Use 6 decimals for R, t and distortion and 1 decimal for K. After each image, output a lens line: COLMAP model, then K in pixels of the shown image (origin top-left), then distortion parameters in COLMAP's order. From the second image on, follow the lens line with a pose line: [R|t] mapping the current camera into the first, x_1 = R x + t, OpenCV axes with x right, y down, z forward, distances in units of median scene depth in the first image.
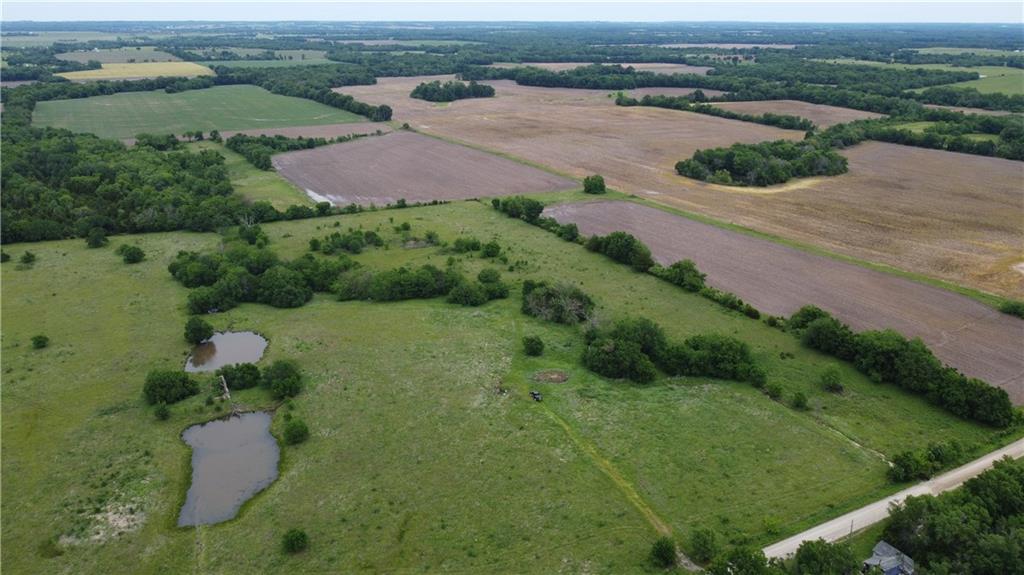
lens RADIAL K [[773.3, 0, 508.8], [0, 773.3, 289.4], [0, 0, 1]] dist [0.002143, -0.008002]
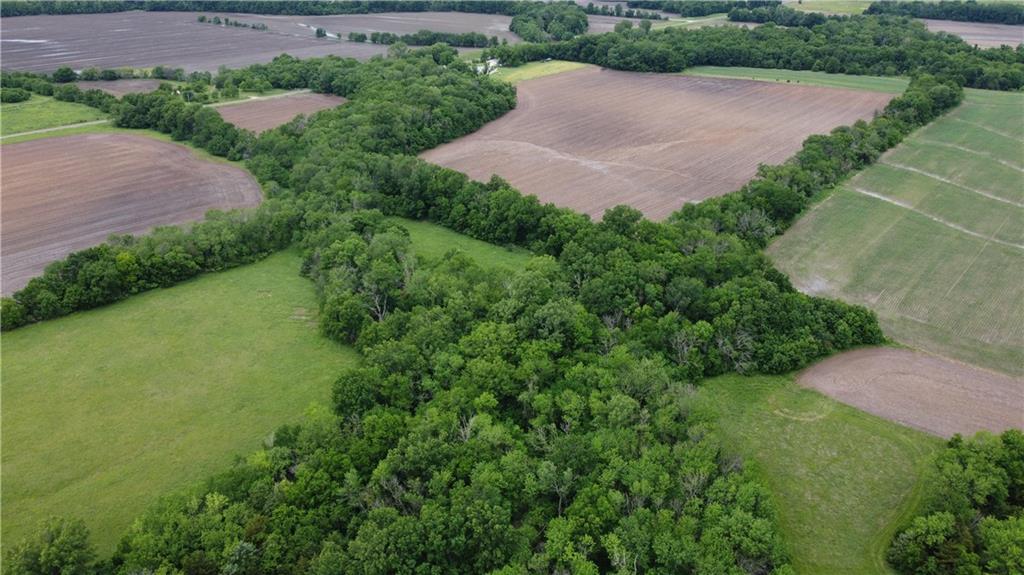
lens RADIAL K [[773.3, 0, 511.0], [0, 773.3, 287.1], [0, 0, 1]] dist [0.002143, -0.008002]
pose [[0.357443, 0.396074, -0.845790, -0.511487], [-0.309461, 0.904688, 0.292872, -0.394738], [0.881174, 0.157054, 0.445944, 1.128745]]
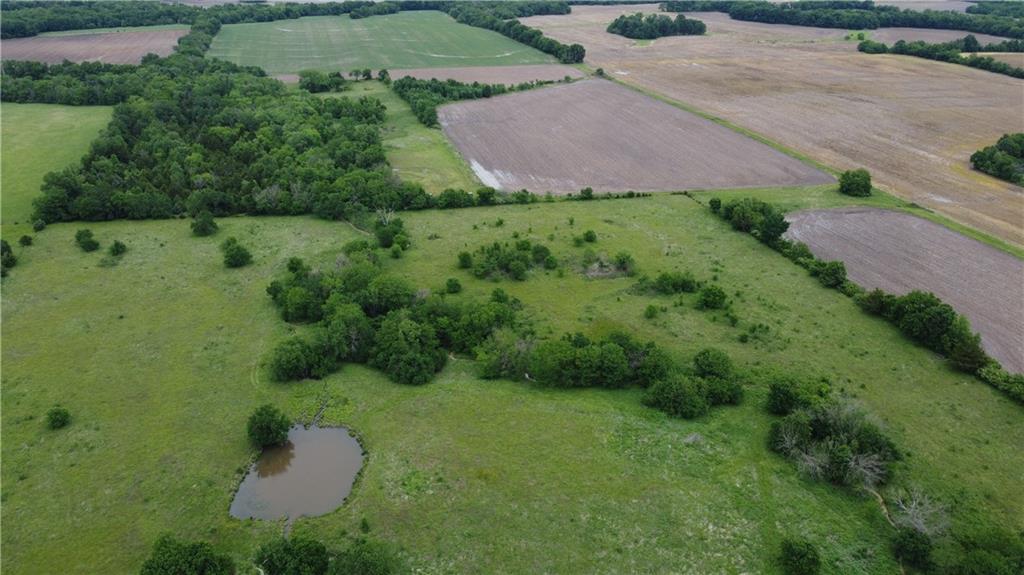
lens RADIAL K [[773.3, 0, 511.2], [0, 773.3, 287.5], [0, 0, 1]] dist [0.002143, -0.008002]
pose [[0.971809, 0.102943, -0.212108, -0.039974], [-0.083981, 0.991777, 0.096570, -0.086216], [0.220305, -0.076034, 0.972463, 0.236881]]
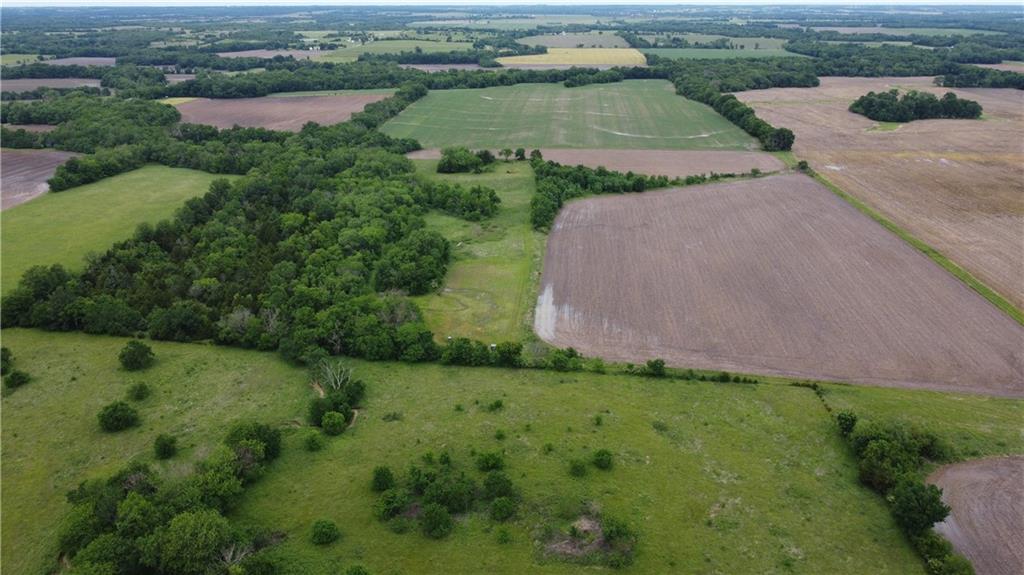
lens RADIAL K [[773.3, 0, 512.2], [0, 773.3, 288.2], [0, 0, 1]] dist [0.002143, -0.008002]
pose [[0.837253, 0.187176, -0.513782, 0.035631], [-0.178277, 0.981688, 0.067120, -0.179323], [0.516937, 0.035399, 0.855291, 0.503803]]
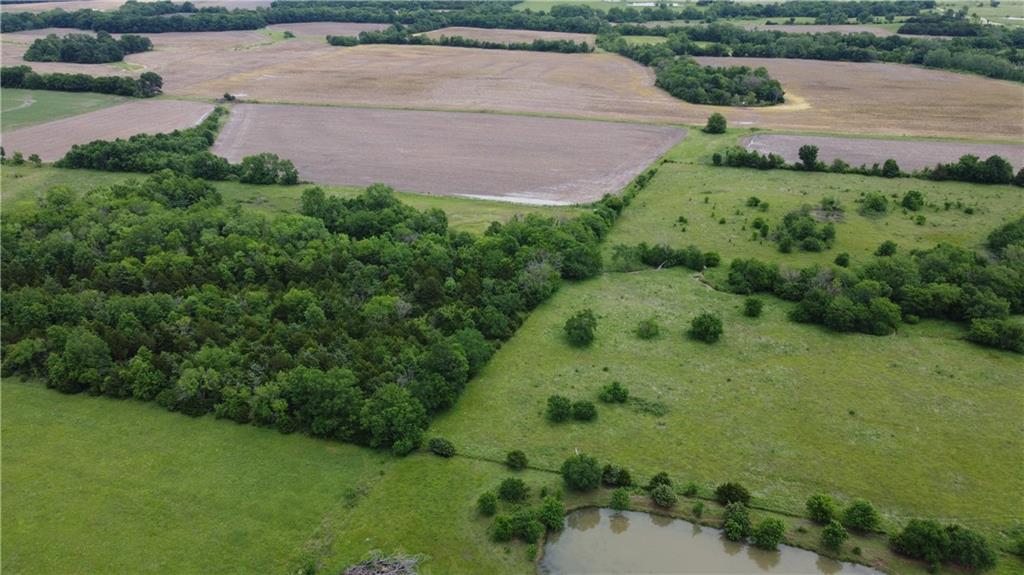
lens RADIAL K [[773.3, 0, 512.4], [0, 773.3, 290.6], [0, 0, 1]] dist [0.002143, -0.008002]
pose [[0.714365, -0.287968, 0.637775, -0.766736], [0.233026, 0.957279, 0.171220, -0.169328], [-0.659834, 0.026305, 0.750951, 0.486671]]
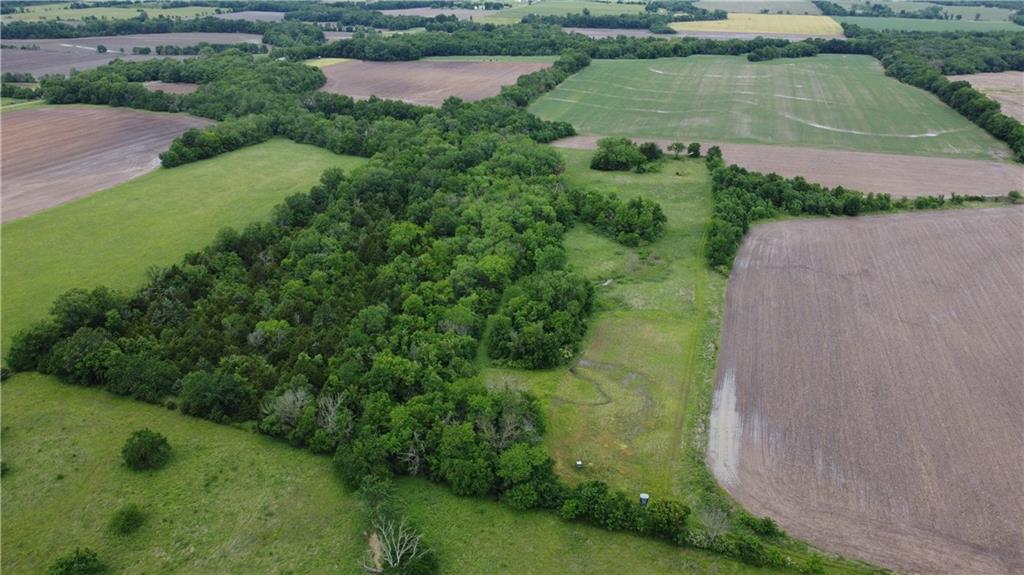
lens RADIAL K [[773.3, 0, 512.7], [0, 773.3, 288.5], [0, 0, 1]] dist [0.002143, -0.008002]
pose [[0.706323, 0.281657, -0.649444, -0.086312], [-0.241921, 0.958241, 0.152471, -0.231253], [0.665268, 0.049420, 0.744967, 0.654883]]
